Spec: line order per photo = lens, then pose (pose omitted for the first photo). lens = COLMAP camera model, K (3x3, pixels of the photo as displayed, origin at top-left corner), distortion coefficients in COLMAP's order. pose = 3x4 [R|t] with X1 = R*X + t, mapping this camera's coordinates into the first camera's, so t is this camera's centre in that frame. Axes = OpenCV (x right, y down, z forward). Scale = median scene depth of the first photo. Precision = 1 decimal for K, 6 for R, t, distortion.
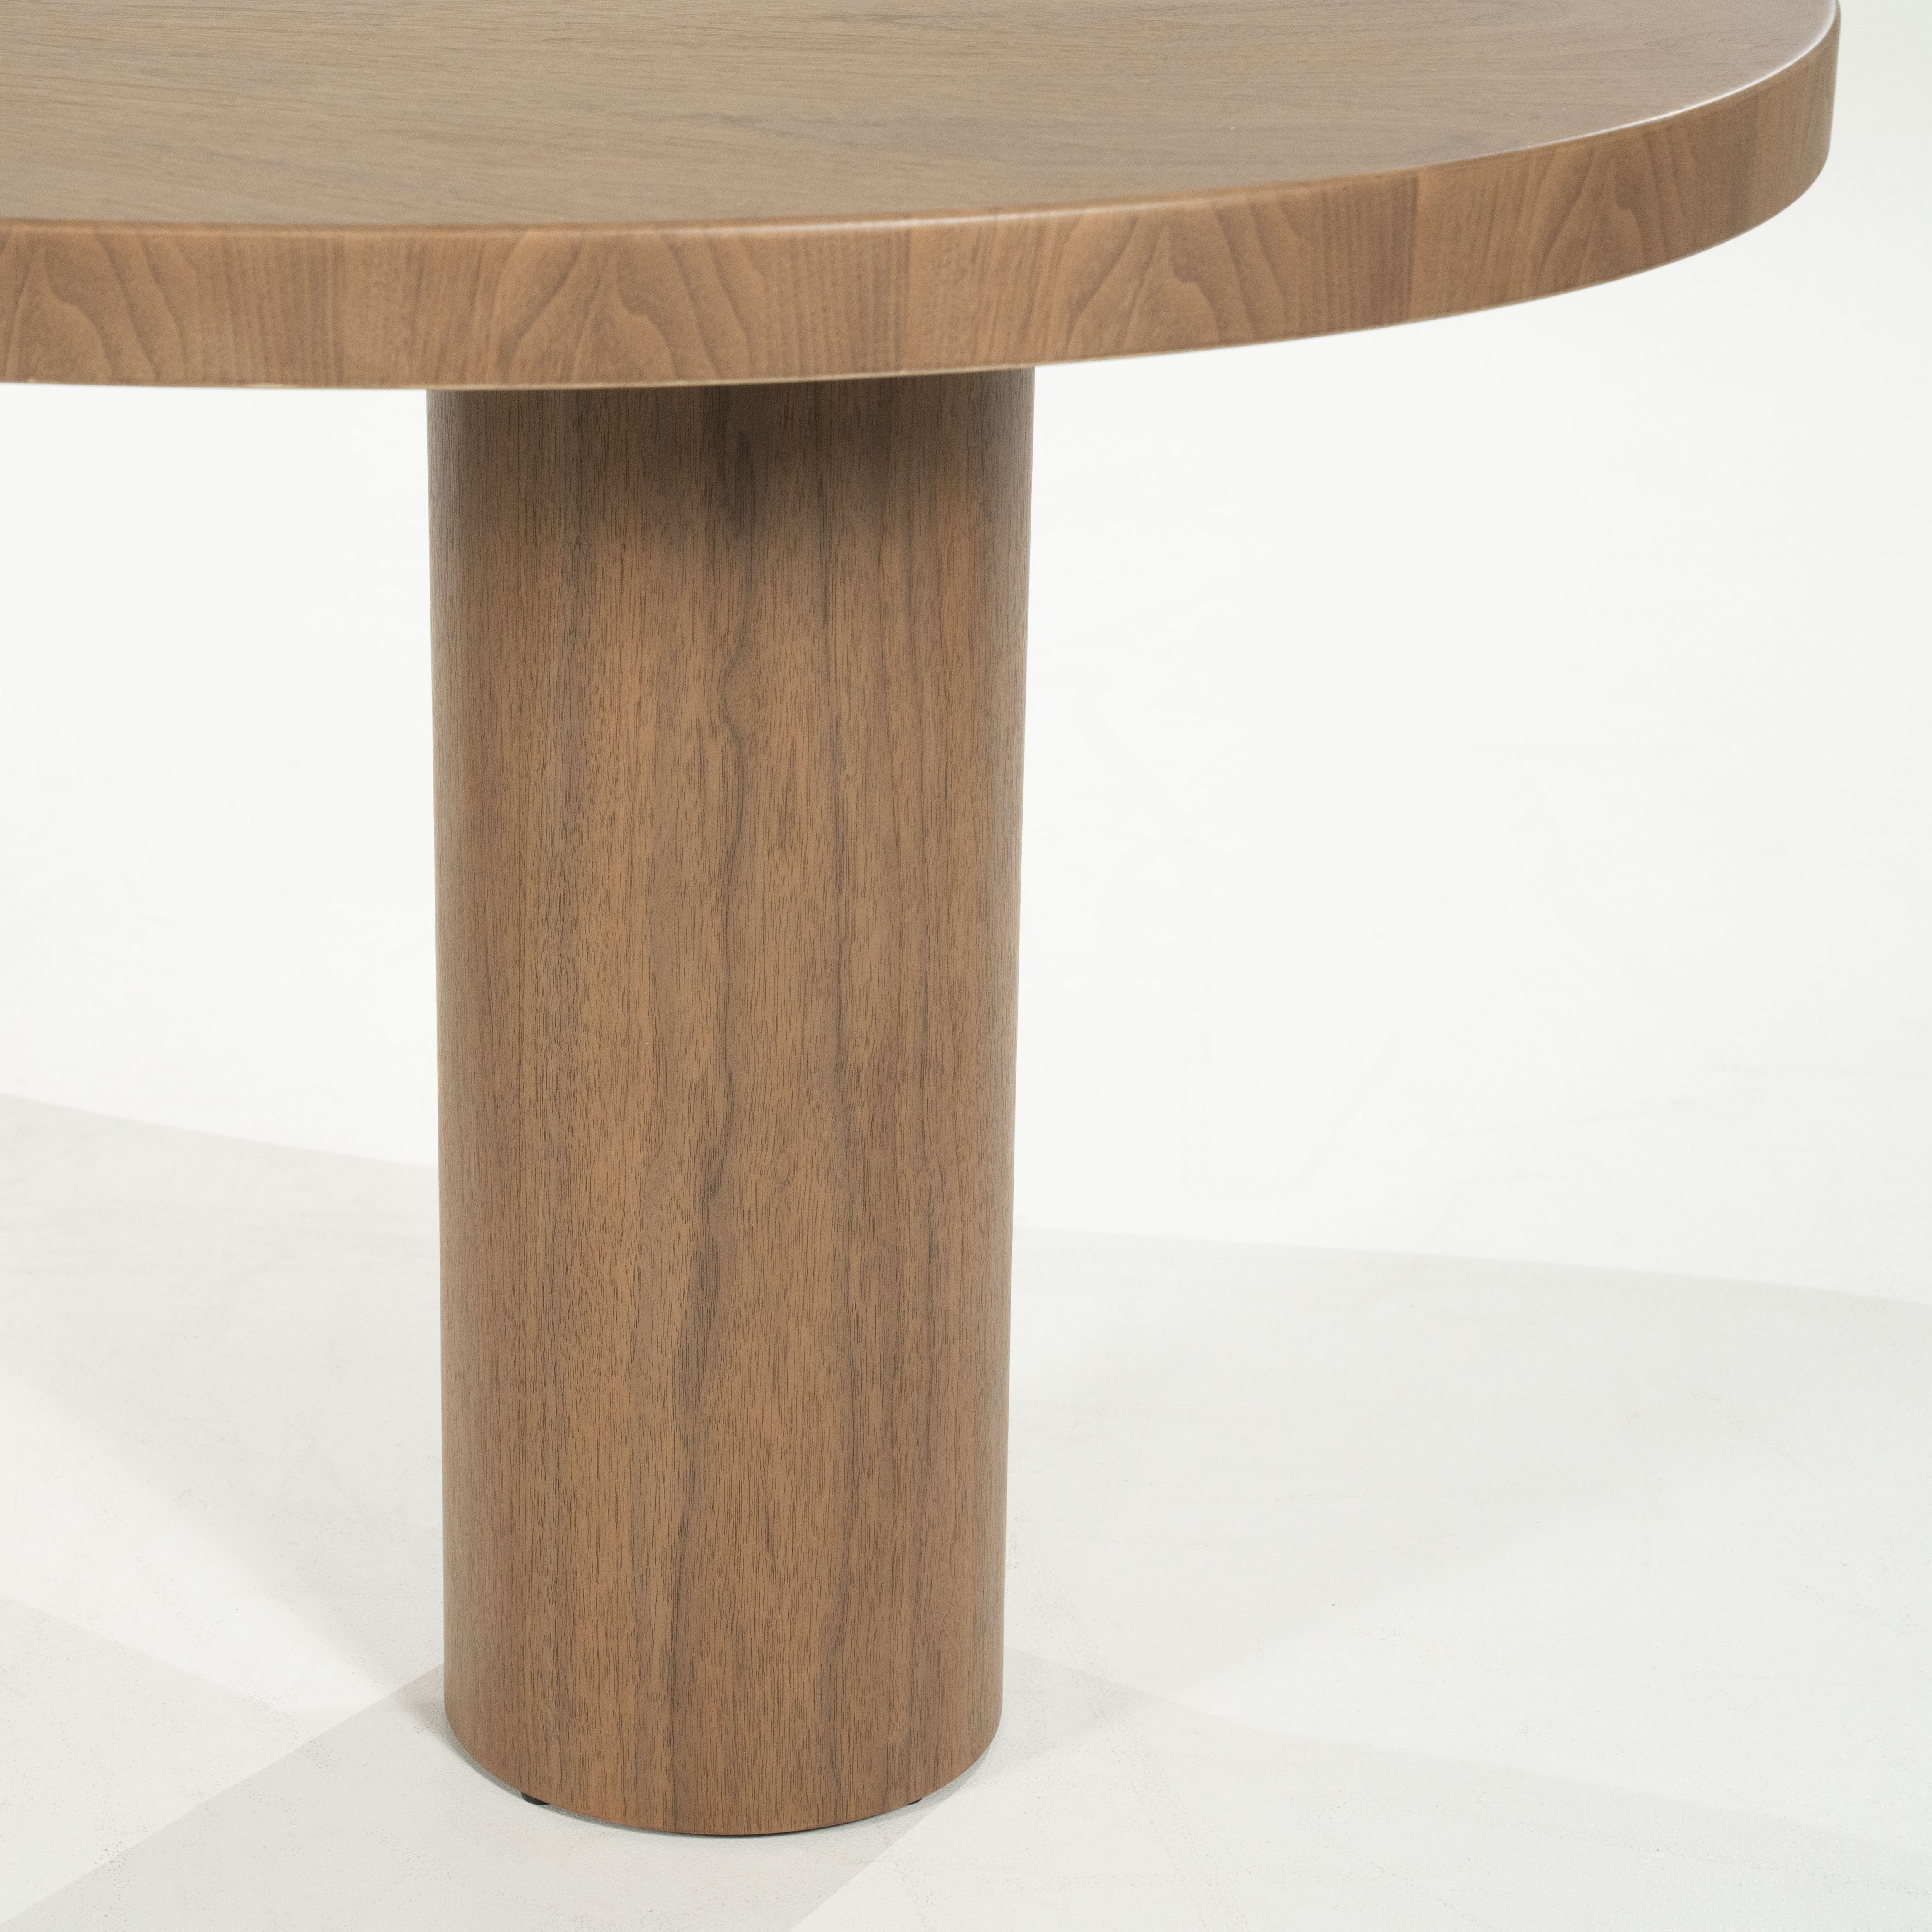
lens RADIAL K [[5696.8, 0, 904.7], [0, 5696.8, 866.9], [0, 0, 1]] dist [0.315003, 0.000000]
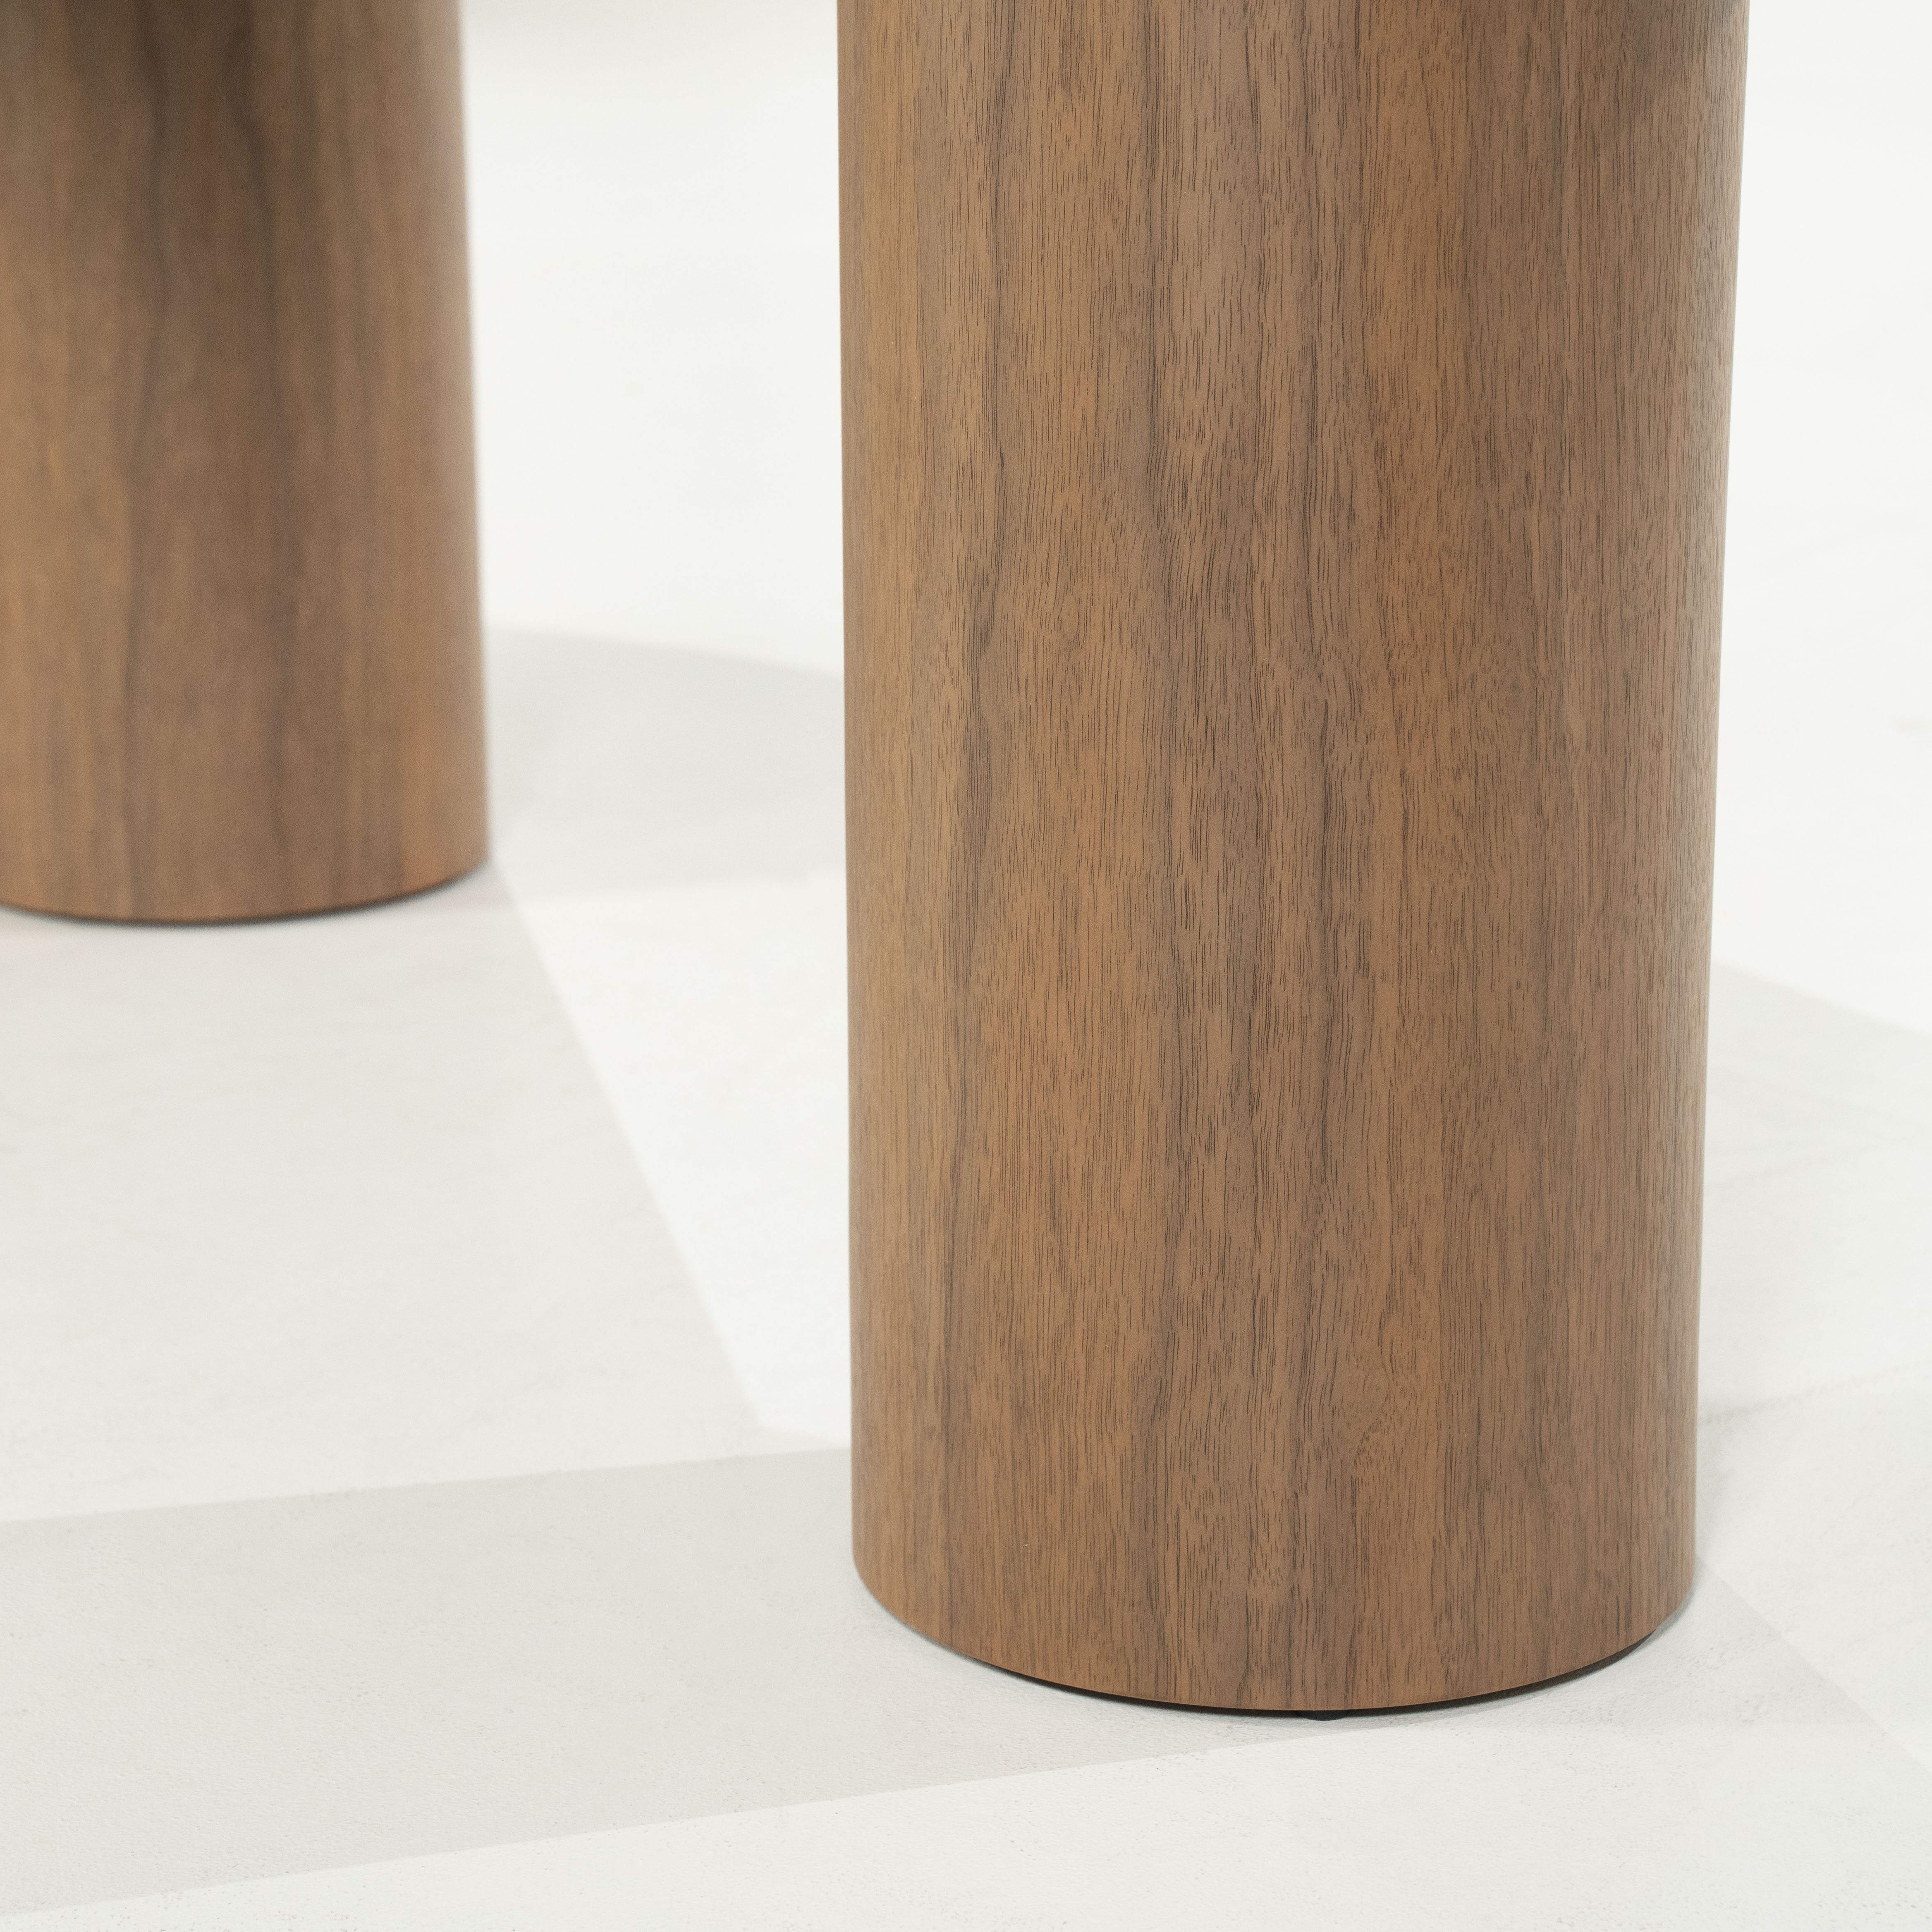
lens RADIAL K [[5696.8, 0, 964.4], [0, 5696.8, 961.3], [0, 0, 1]] dist [0.315003, 0.000000]
pose [[0.738888, 0.142496, -0.658589, 0.398050], [-0.199891, 0.979741, -0.012281, 0.100187], [0.643497, 0.140721, 0.752402, 0.502850]]
